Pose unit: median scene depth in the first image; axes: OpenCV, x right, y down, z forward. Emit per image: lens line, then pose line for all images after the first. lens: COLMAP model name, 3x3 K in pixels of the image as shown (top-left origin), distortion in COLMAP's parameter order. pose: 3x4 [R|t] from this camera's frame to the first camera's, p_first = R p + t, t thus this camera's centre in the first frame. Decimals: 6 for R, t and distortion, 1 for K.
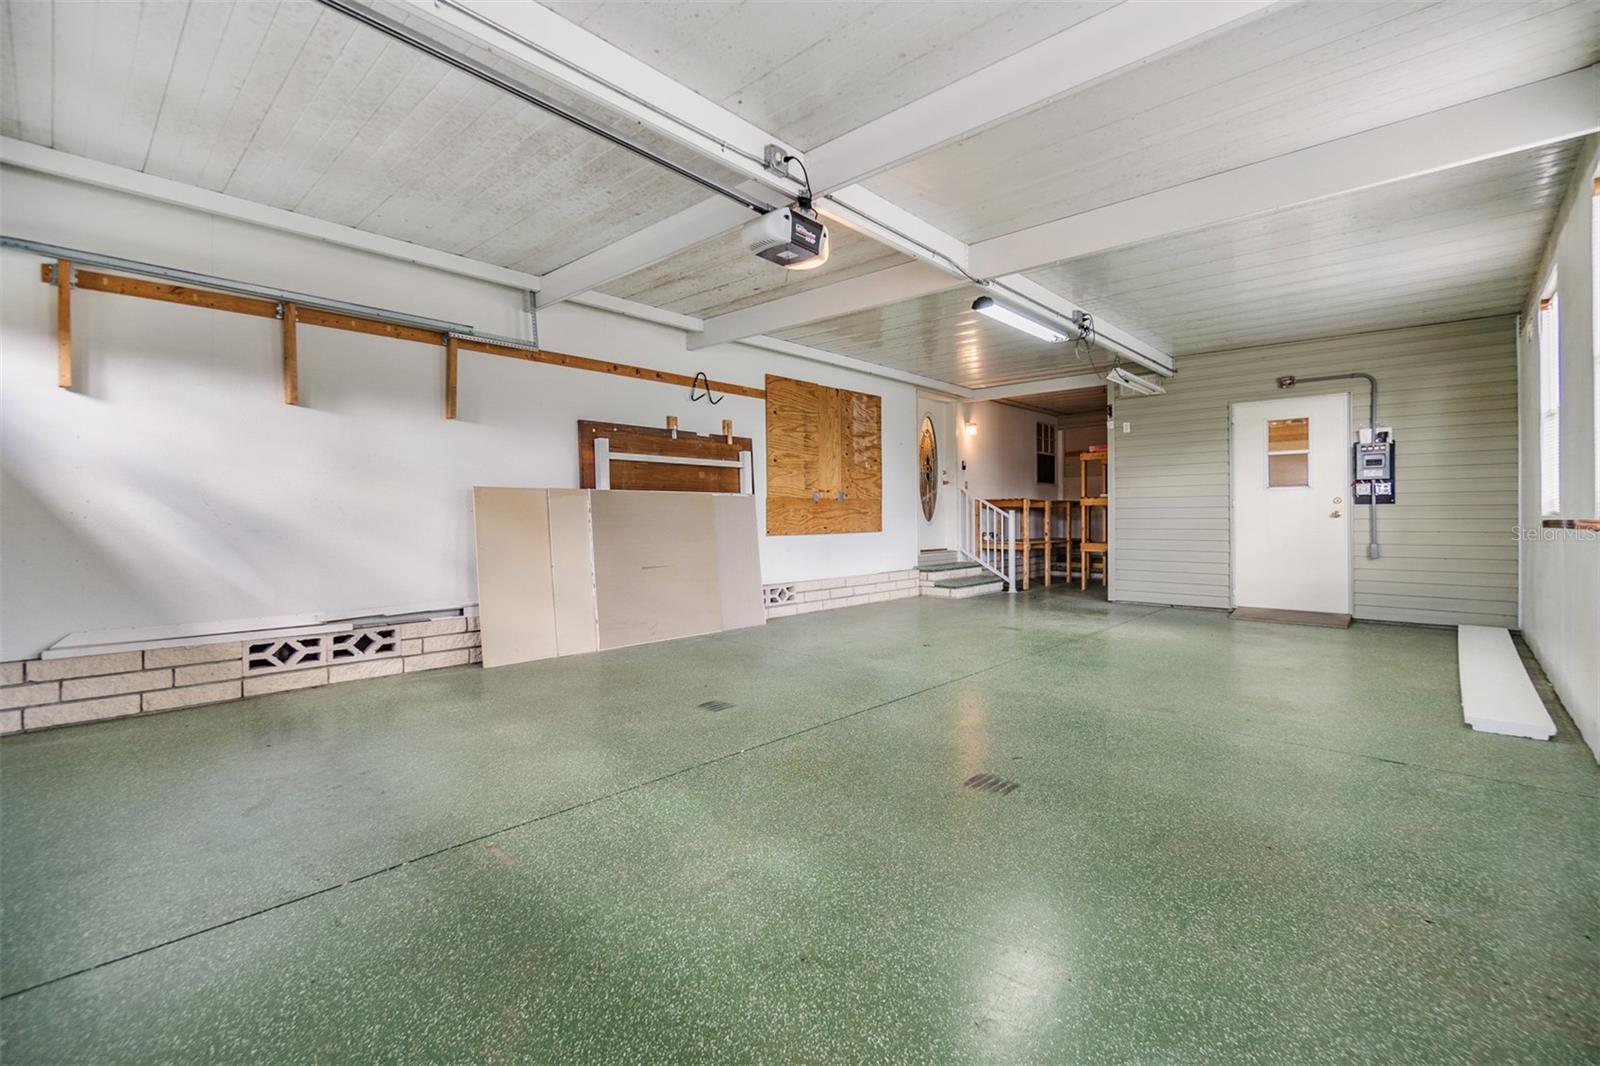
lens RADIAL K [[702.3, 0, 798.1], [0, 702.3, 511.3], [0, 0, 1]] dist [-0.002019, 0.000971]
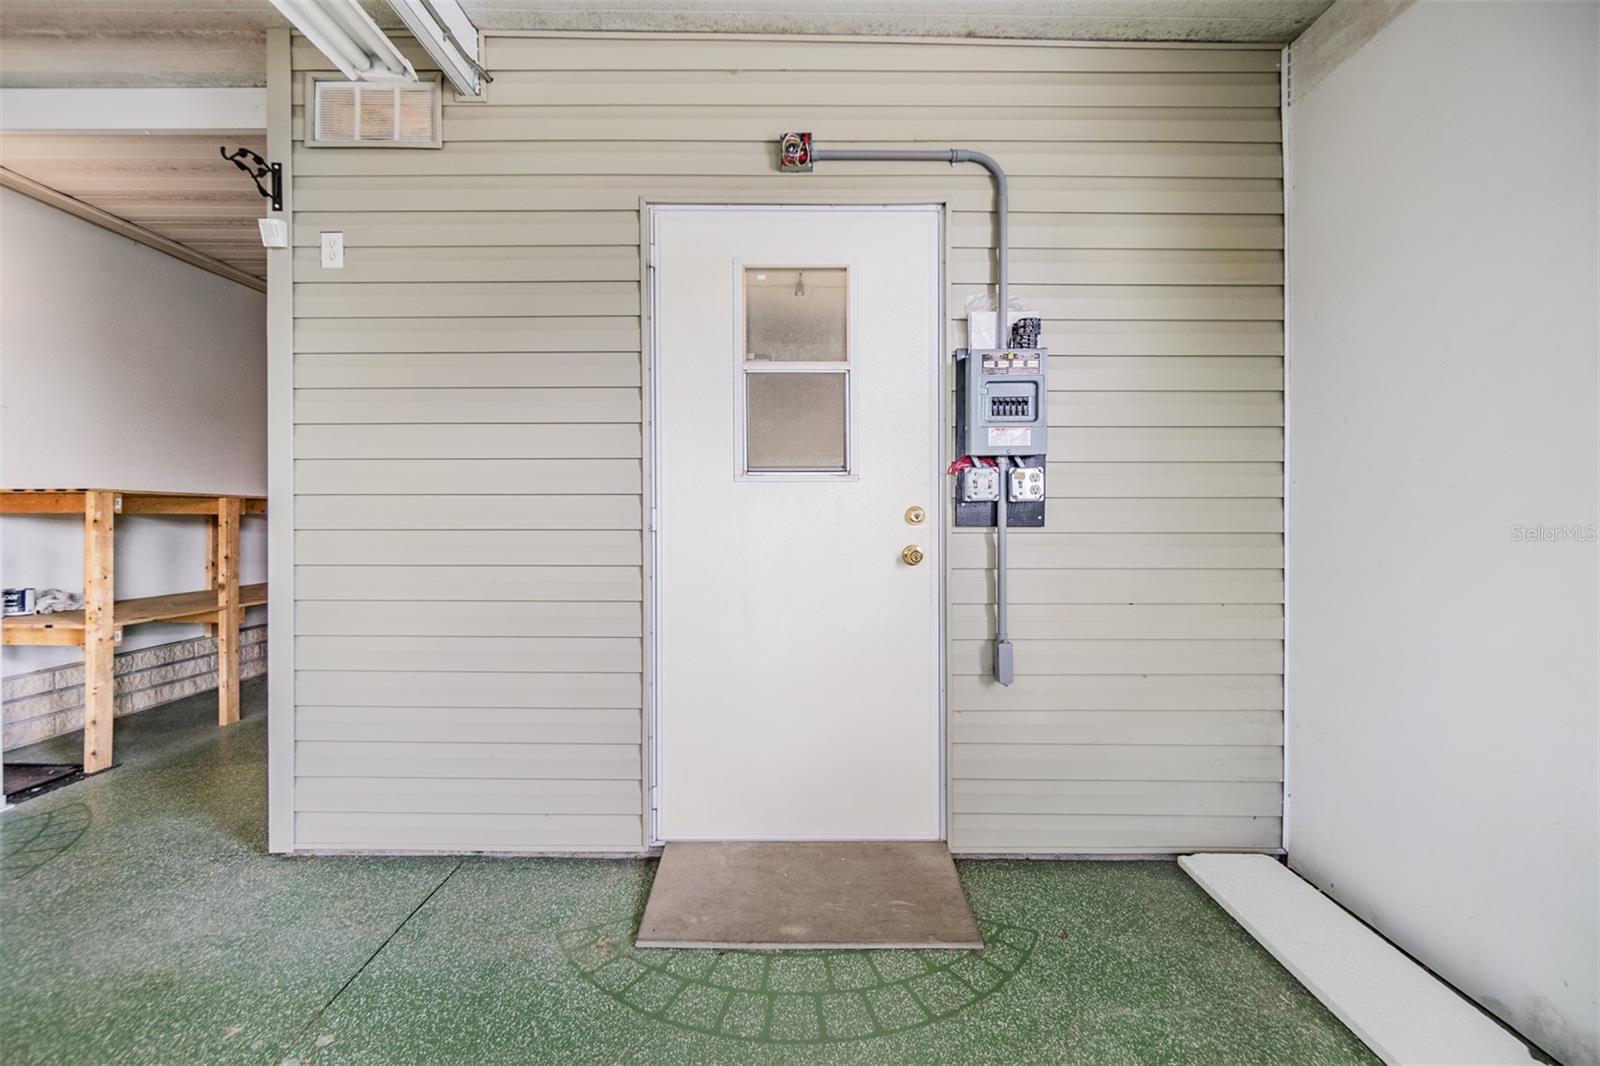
lens RADIAL K [[702.3, 0, 798.1], [0, 702.3, 511.3], [0, 0, 1]] dist [-0.002019, 0.000971]
pose [[0.728100, 0.007833, 0.685426, 0.503734], [-0.007369, 0.999966, -0.003600, -0.015961], [-0.685431, -0.002430, 0.728133, 0.807452]]
